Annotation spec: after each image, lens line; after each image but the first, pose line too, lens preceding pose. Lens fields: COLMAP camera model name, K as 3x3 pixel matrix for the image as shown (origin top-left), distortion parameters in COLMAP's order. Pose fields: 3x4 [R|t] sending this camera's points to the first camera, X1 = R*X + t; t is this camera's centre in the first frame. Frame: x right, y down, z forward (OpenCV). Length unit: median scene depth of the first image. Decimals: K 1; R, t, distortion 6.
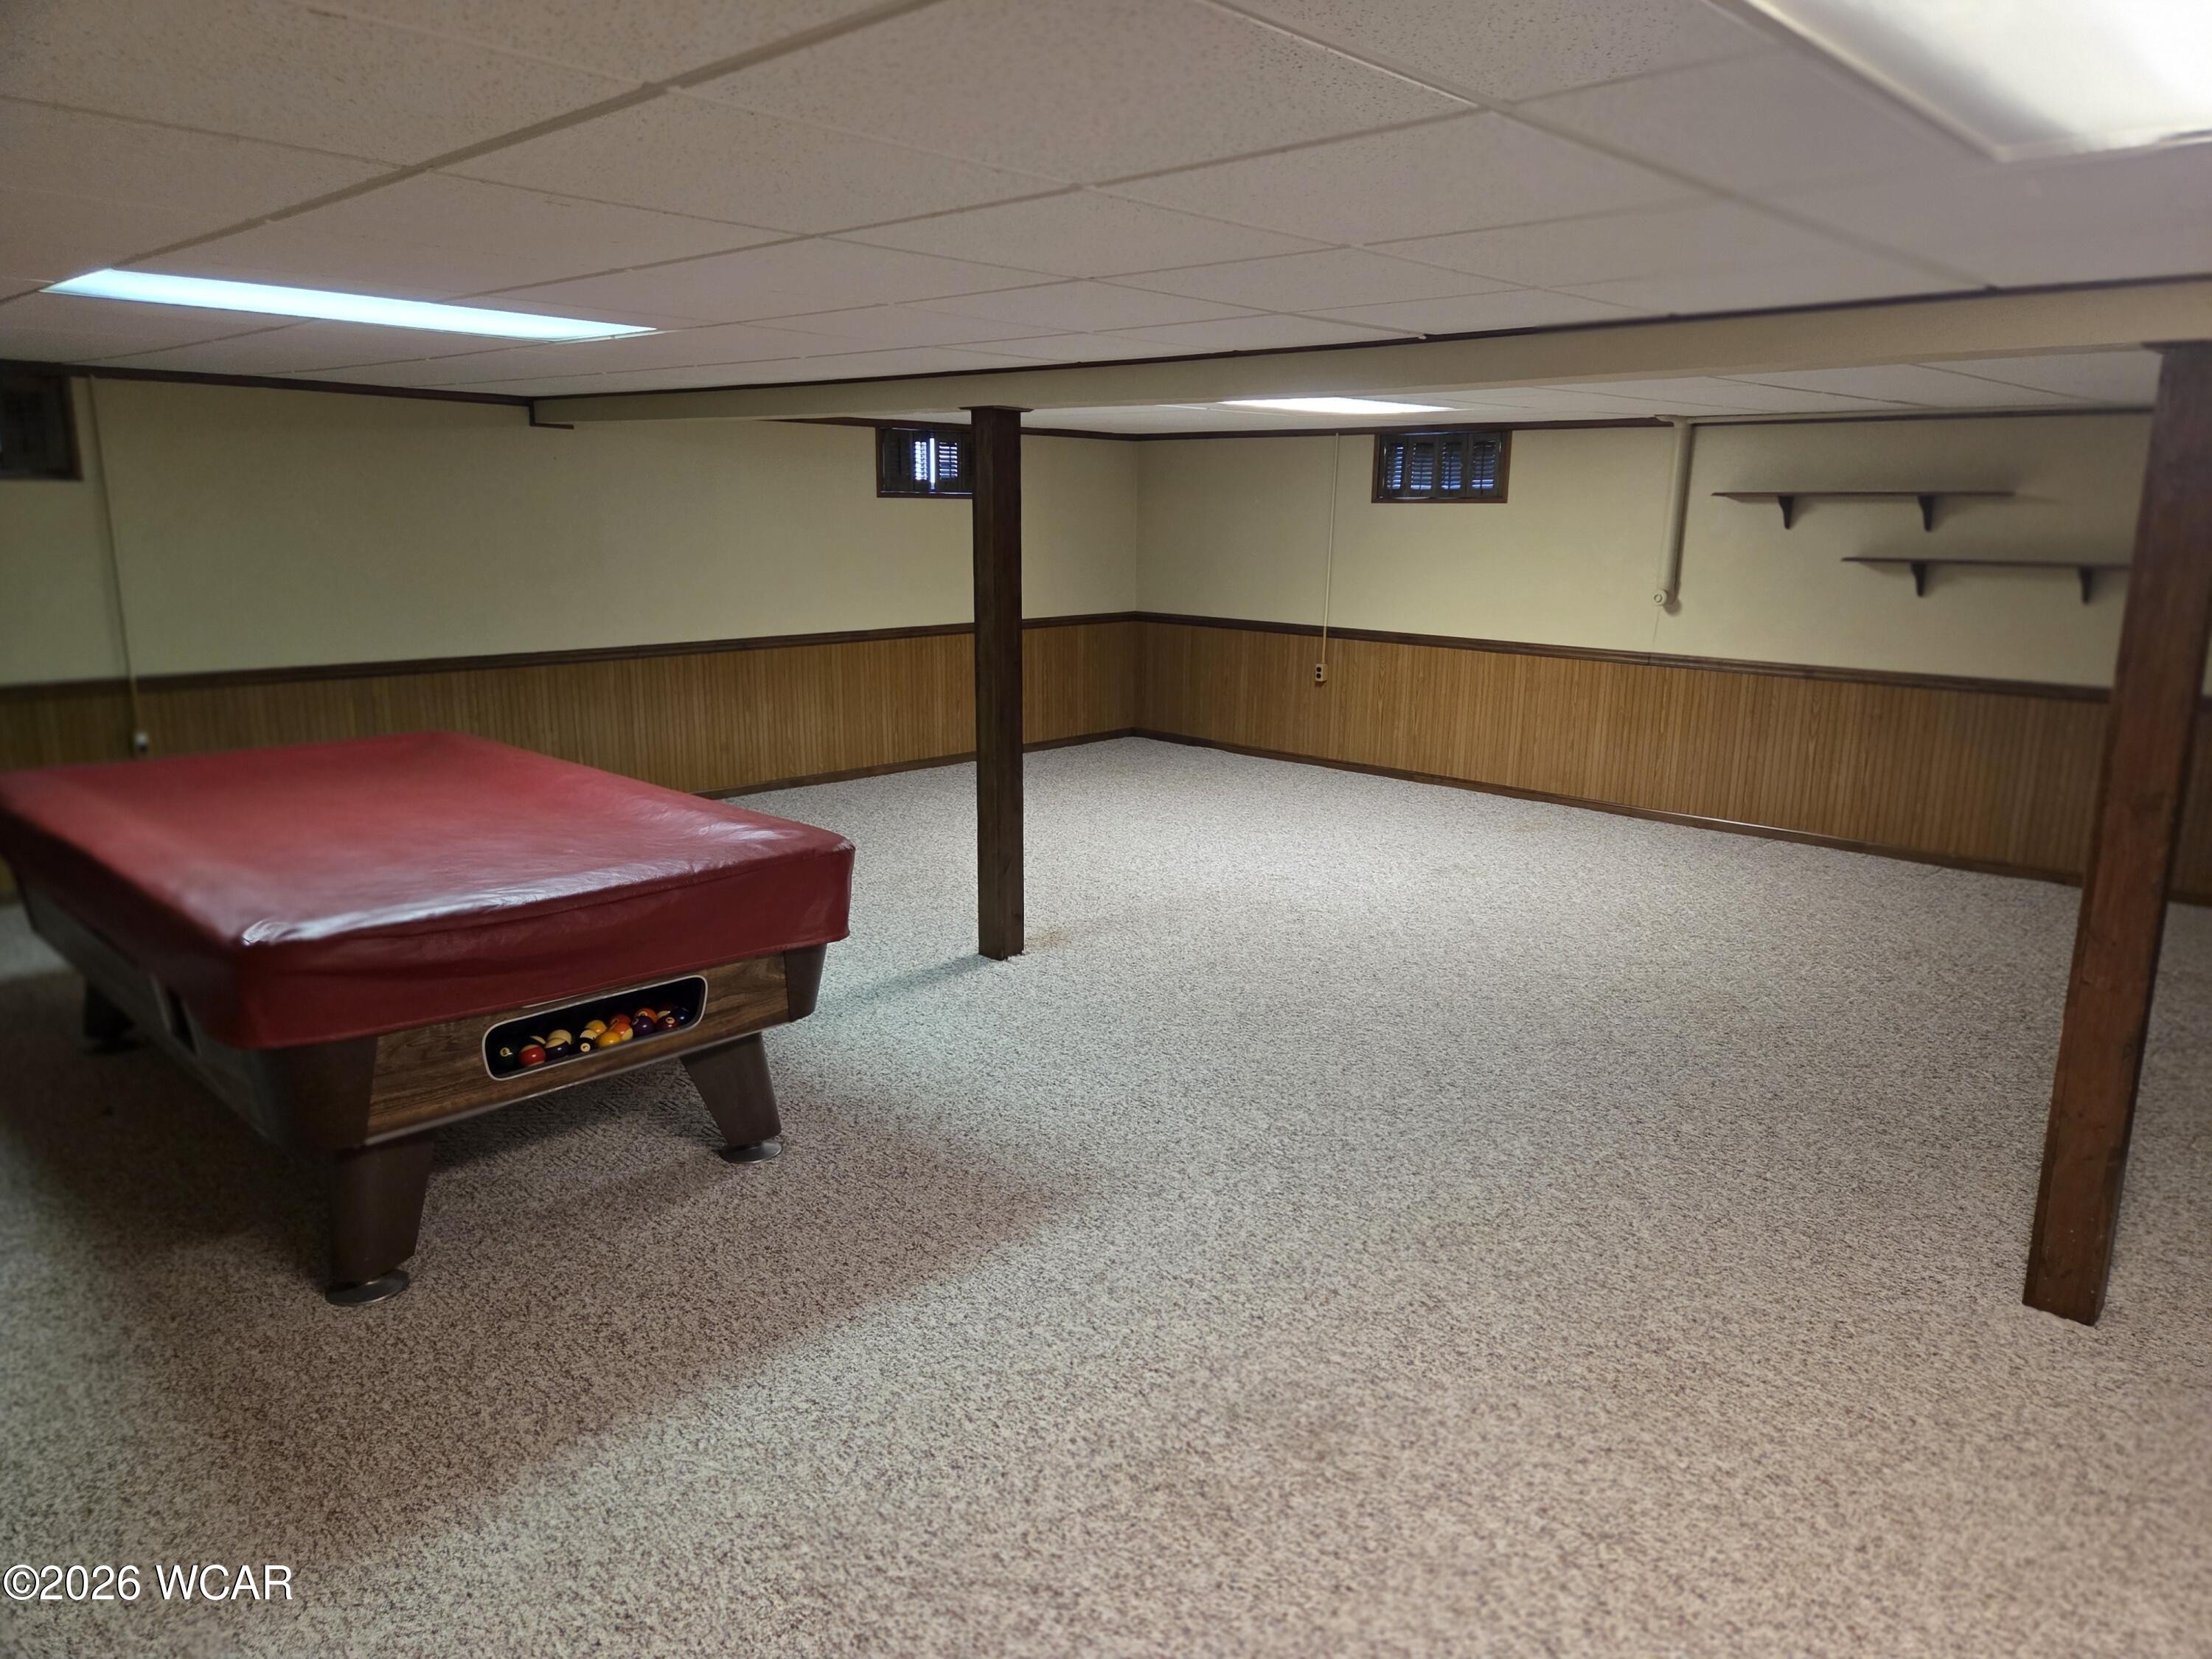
lens RADIAL K [[1492.9, 0, 1111.0], [0, 1492.9, 822.2], [0, 0, 1]] dist [0.080432, -0.057314]
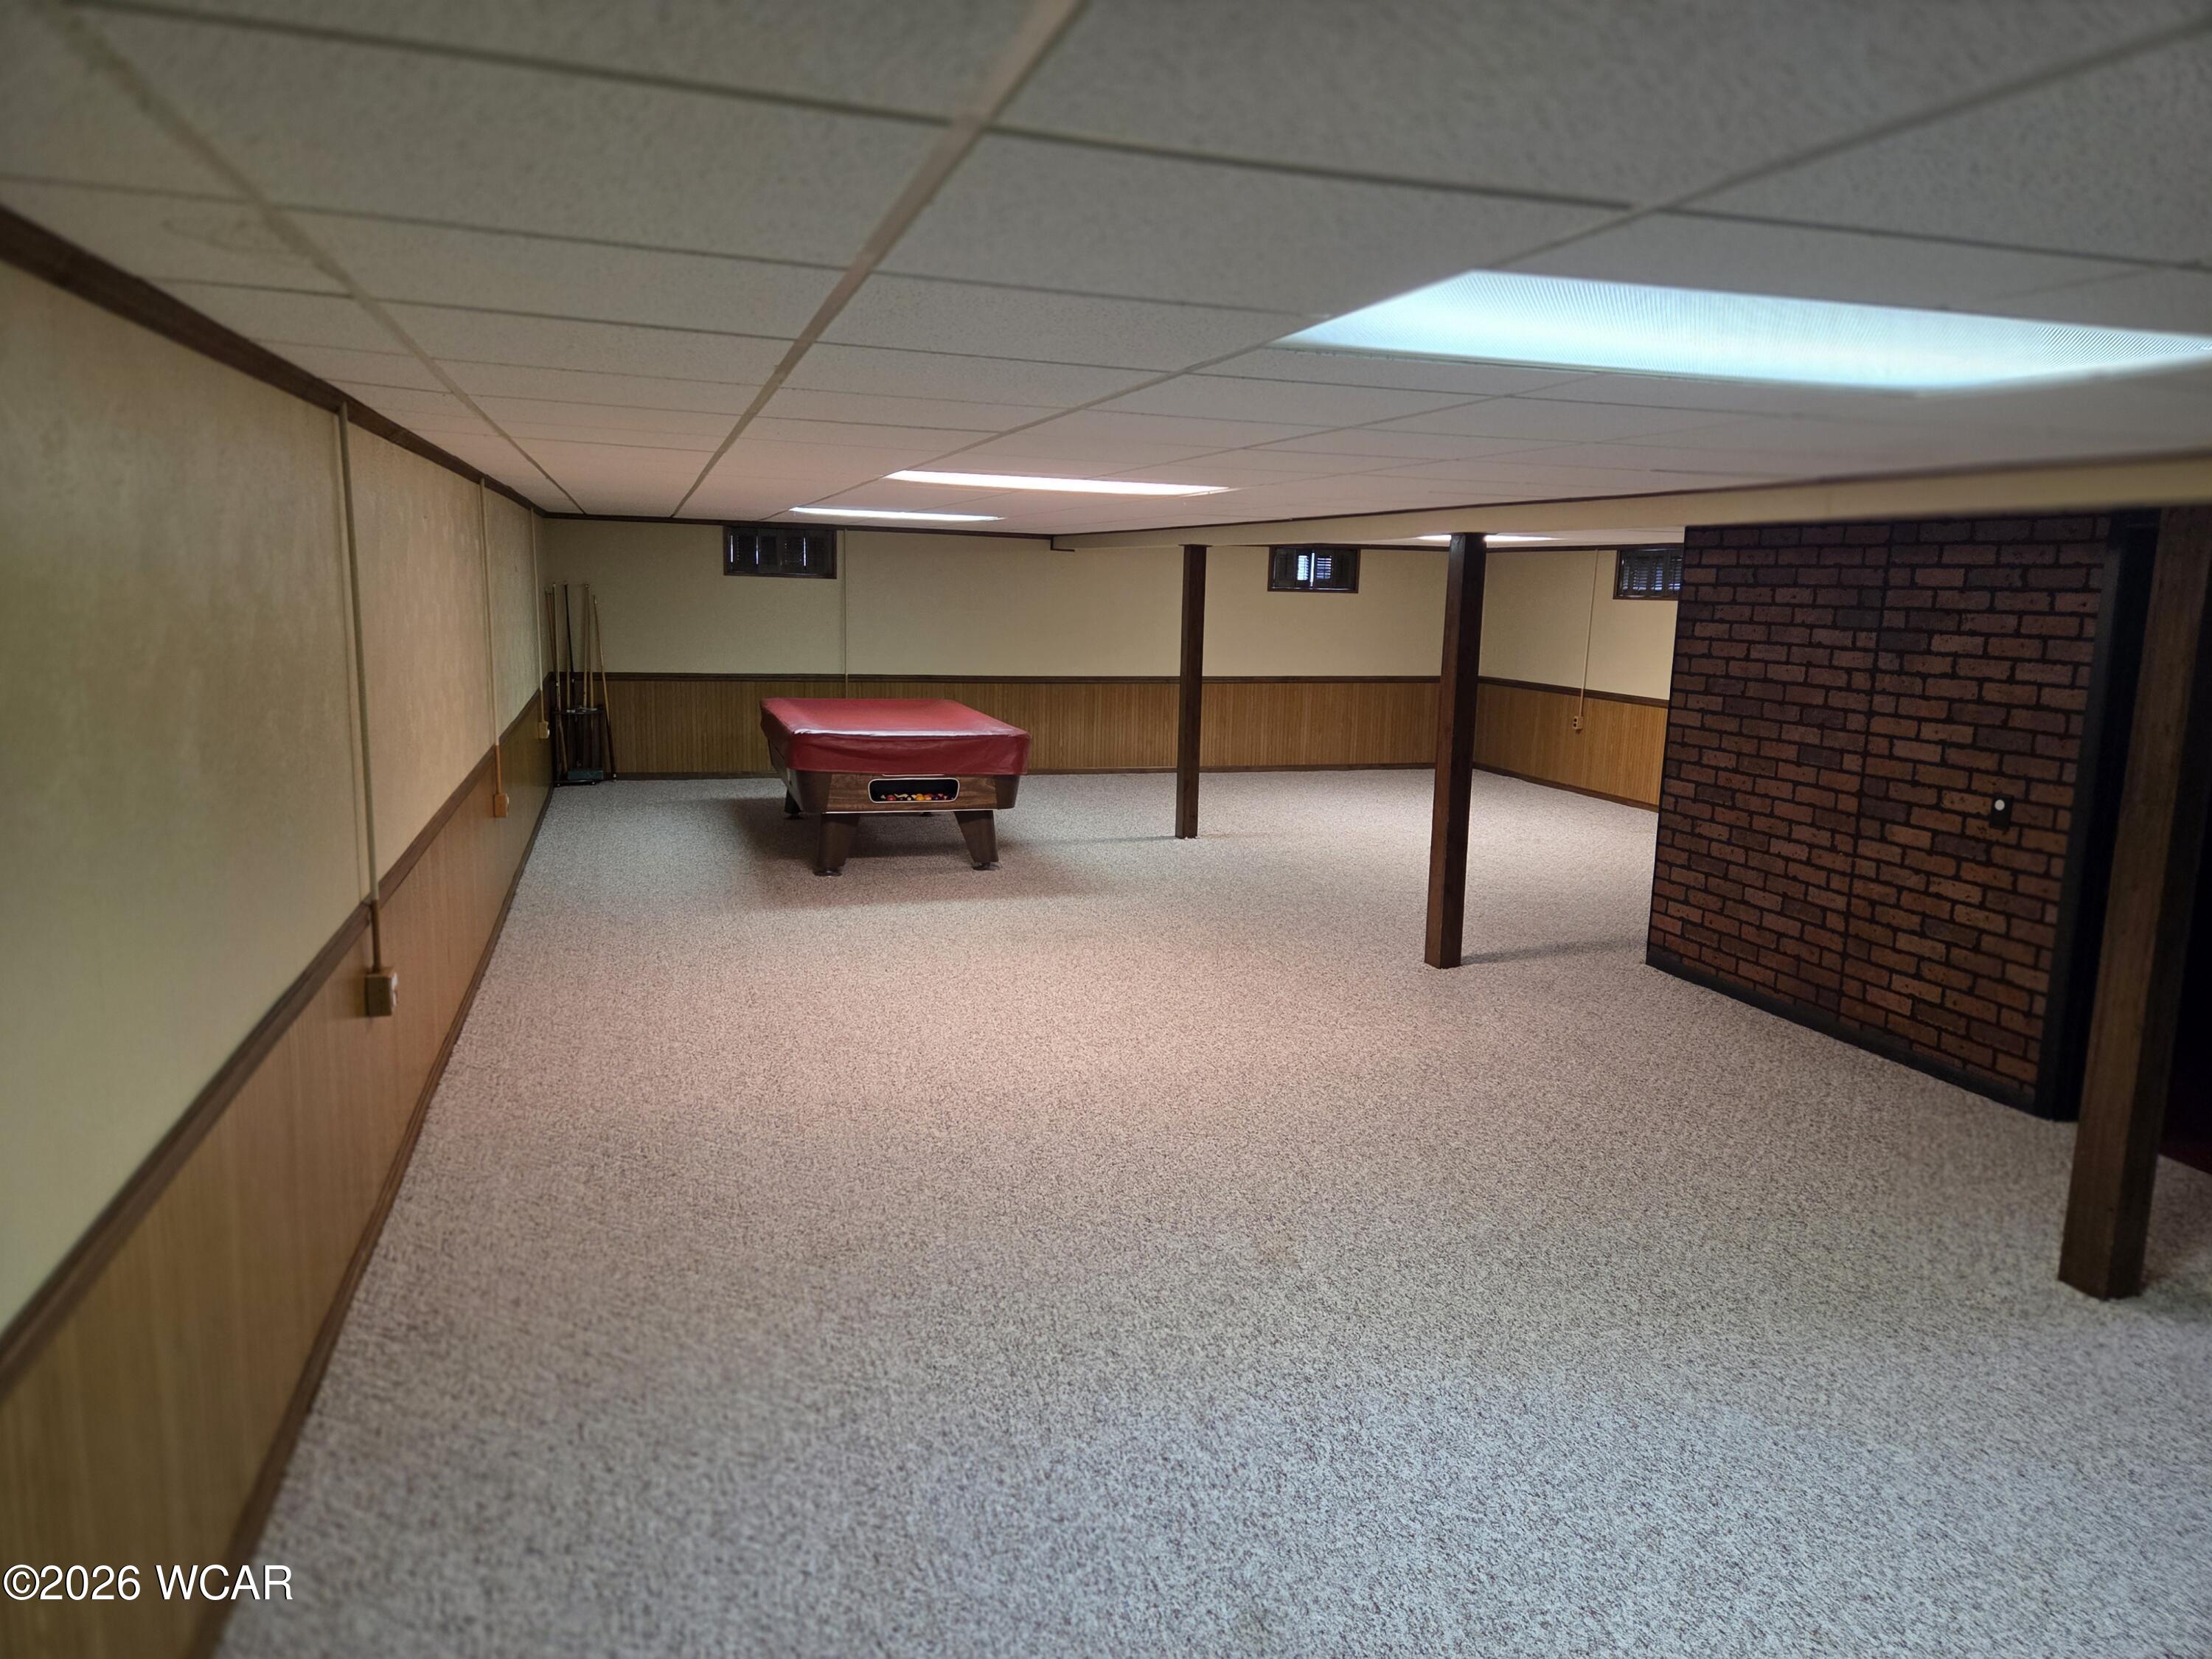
lens RADIAL K [[1492.9, 0, 1105.3], [0, 1492.9, 831.8], [0, 0, 1]] dist [0.080432, -0.057314]
pose [[0.877740, 0.090094, -0.470591, 0.450548], [-0.116675, 0.992788, -0.027554, 0.093014], [0.464715, 0.079091, 0.881921, -0.425632]]
